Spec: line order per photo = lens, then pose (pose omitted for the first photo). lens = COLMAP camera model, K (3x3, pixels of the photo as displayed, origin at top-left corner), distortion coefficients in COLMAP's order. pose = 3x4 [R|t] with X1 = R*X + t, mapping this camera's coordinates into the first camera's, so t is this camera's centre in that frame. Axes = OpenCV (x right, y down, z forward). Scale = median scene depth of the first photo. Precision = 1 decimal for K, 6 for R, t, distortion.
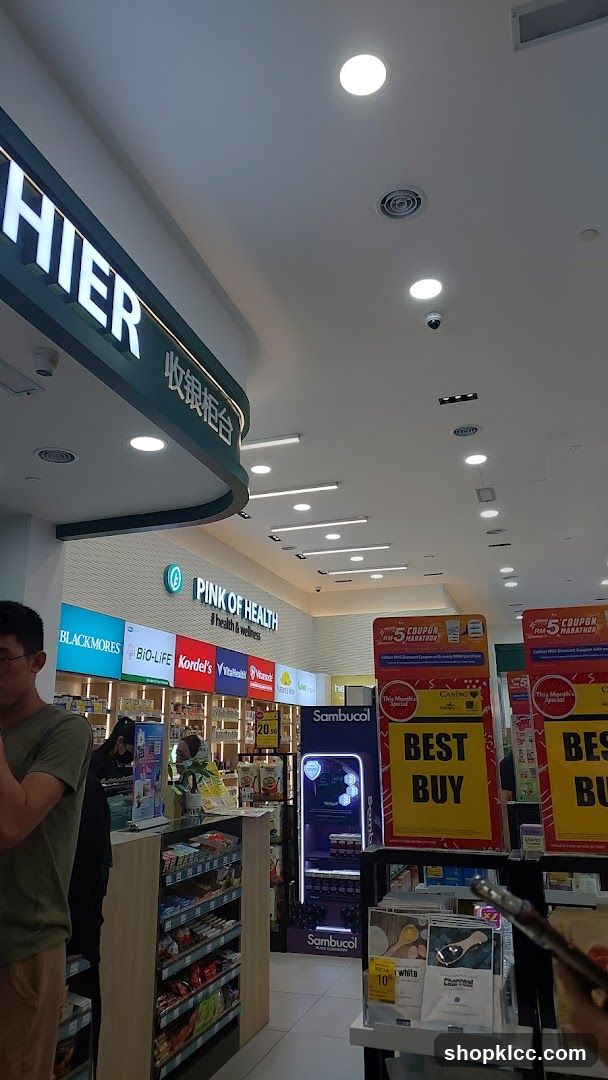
lens RADIAL K [[727.8, 0, 308.5], [0, 727.8, 543.5], [0, 0, 1]] dist [0.063876, -0.003702]
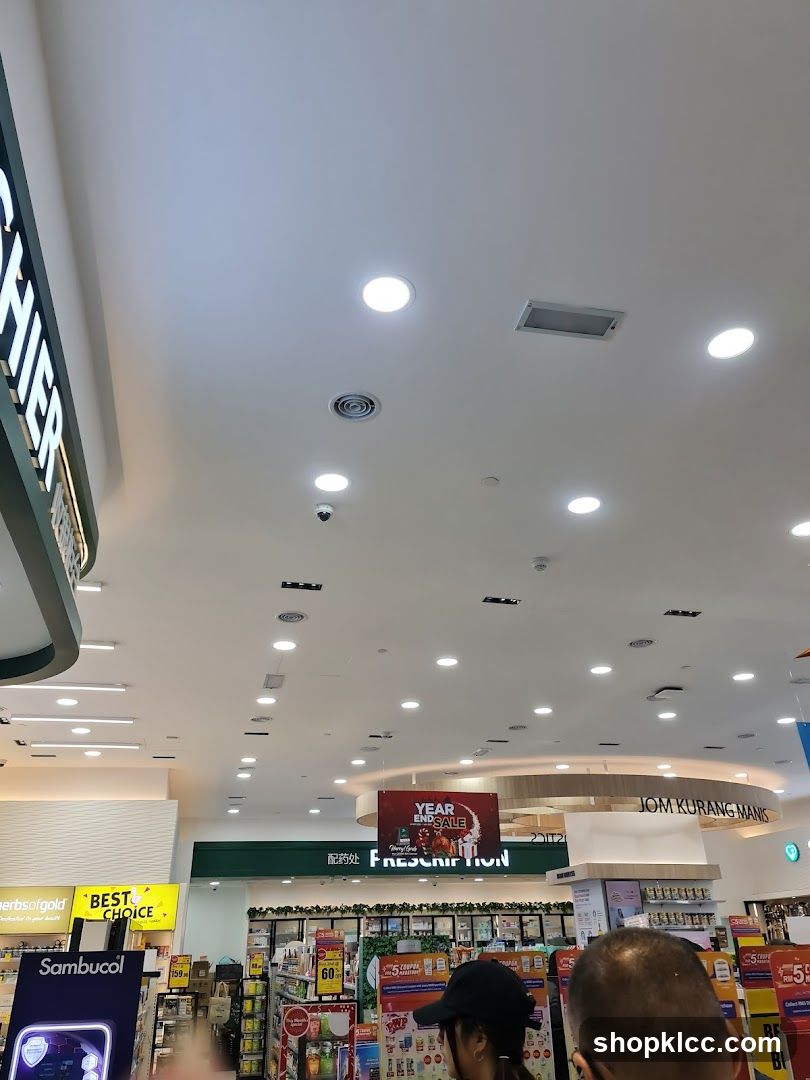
lens RADIAL K [[792.0, 0, 409.8], [0, 792.0, 534.5], [0, 0, 1]] dist [0.048371, -0.006276]
pose [[0.844013, 0.229832, 0.484582, -0.134642], [-0.122205, 0.962172, -0.243499, -0.021991], [-0.522215, 0.146299, 0.840172, 0.045517]]
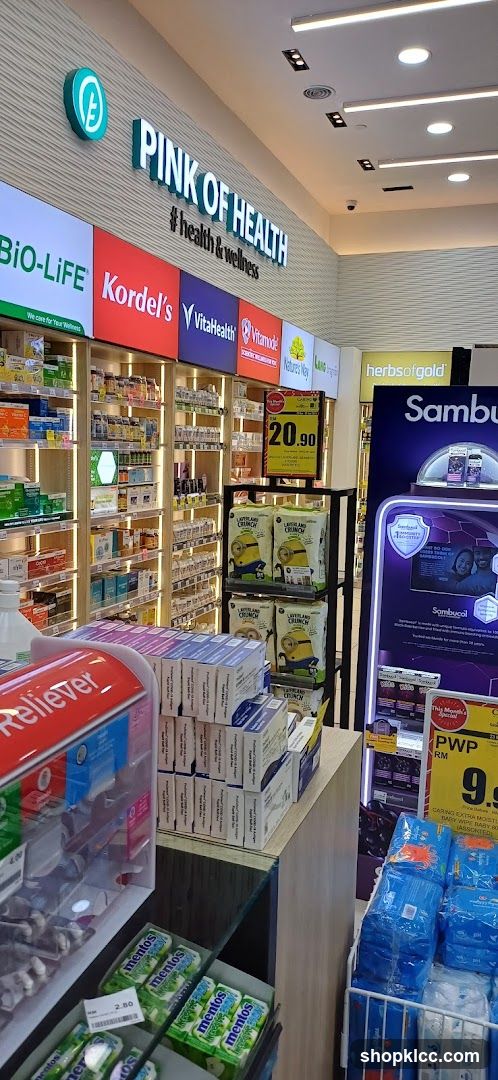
lens RADIAL K [[777.8, 0, 272.9], [0, 777.8, 569.8], [0, 0, 1]] dist [0.006826, -0.001696]
pose [[0.998931, 0.045499, -0.008116, -0.048569], [-0.037968, 0.908019, 0.417205, 0.105396], [0.026351, -0.416452, 0.908776, 0.426007]]
